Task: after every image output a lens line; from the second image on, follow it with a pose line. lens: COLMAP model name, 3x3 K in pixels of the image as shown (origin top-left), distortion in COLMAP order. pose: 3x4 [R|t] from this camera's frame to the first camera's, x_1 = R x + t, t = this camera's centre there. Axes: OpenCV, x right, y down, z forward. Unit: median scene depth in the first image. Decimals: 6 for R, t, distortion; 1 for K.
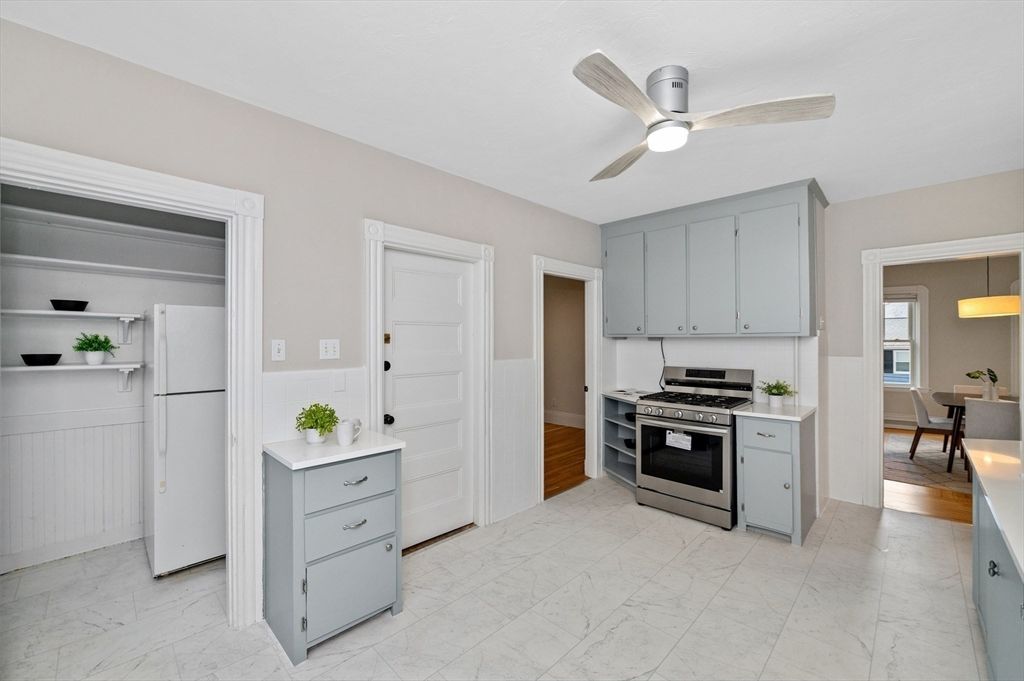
lens RADIAL K [[408.2, 0, 507.3], [0, 408.2, 349.7], [0, 0, 1]] dist [0.000326, 0.000057]
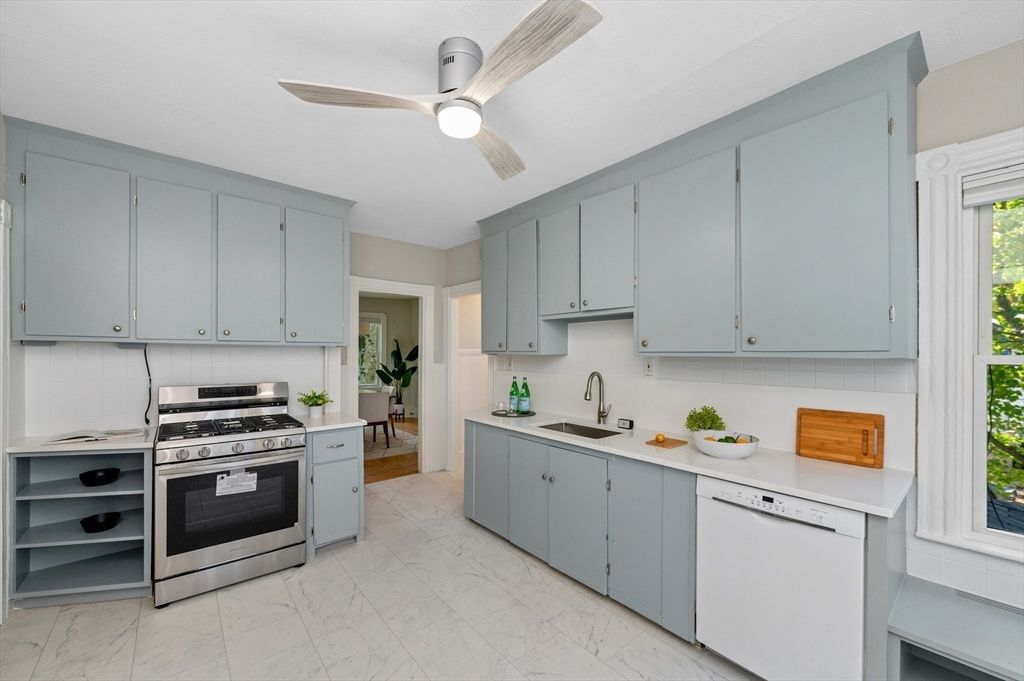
lens RADIAL K [[408.2, 0, 507.3], [0, 408.2, 349.7], [0, 0, 1]] dist [0.000326, 0.000057]
pose [[0.095686, 0.006118, 0.995393, -0.257298], [0.005642, 0.999962, -0.006688, -0.014242], [-0.995396, 0.006256, 0.095648, 0.398969]]
